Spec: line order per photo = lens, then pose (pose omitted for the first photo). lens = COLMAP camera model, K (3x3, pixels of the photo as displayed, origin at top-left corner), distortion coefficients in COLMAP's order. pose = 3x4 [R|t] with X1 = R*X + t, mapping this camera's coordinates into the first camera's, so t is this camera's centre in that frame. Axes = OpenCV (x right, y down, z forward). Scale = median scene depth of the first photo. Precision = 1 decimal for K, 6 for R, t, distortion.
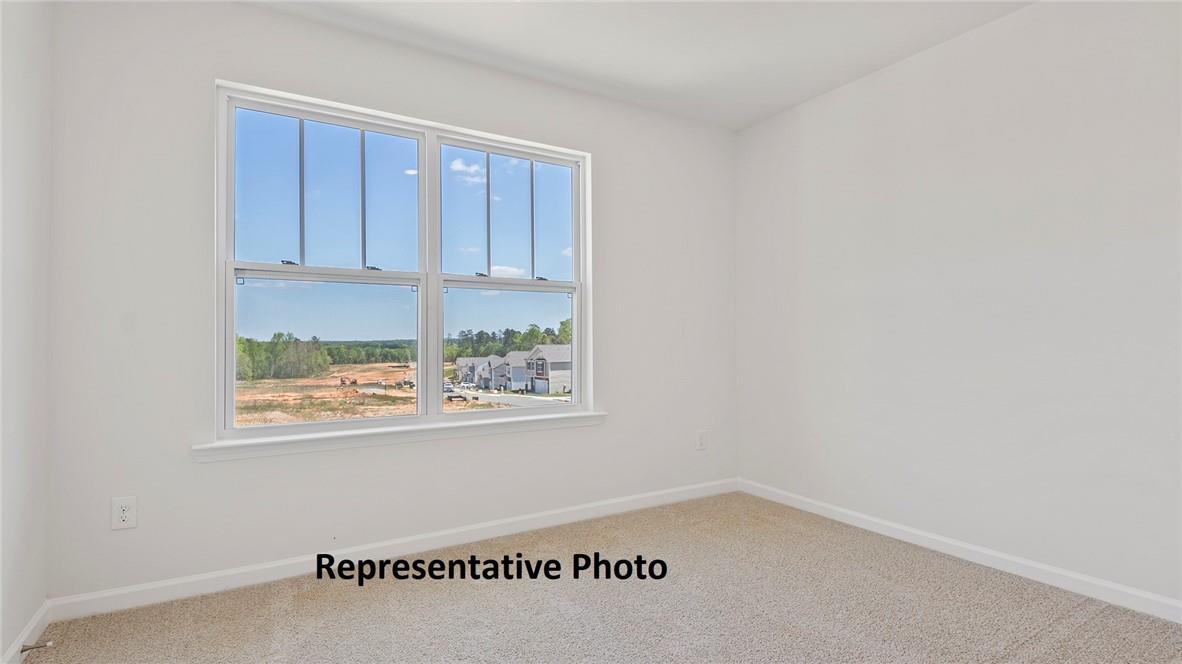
lens RADIAL K [[566.0, 0, 583.0], [0, 566.0, 336.0], [0, 0, 1]] dist [0.002464, -0.011555]
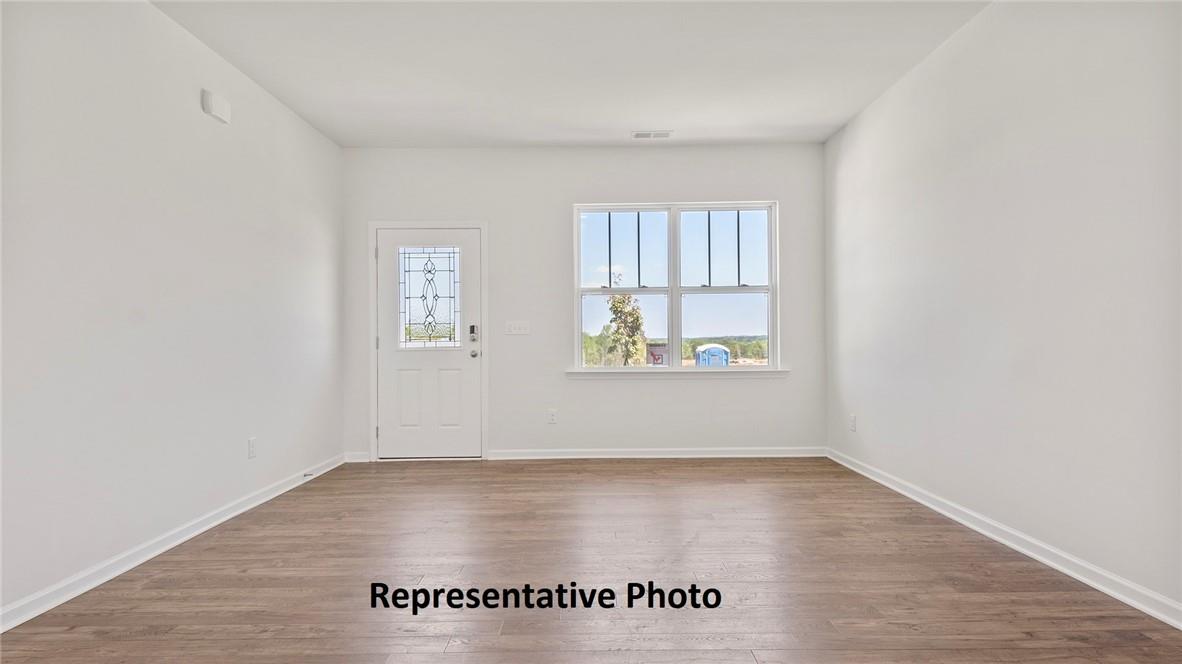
lens RADIAL K [[672.7, 0, 587.3], [0, 672.7, 333.8], [0, 0, 1]] dist [0.045266, -0.006941]
pose [[0.865264, -0.019401, -0.500942, 0.135320], [0.021572, 0.999766, -0.001460, 0.008342], [0.500853, -0.009543, 0.865480, -0.240273]]
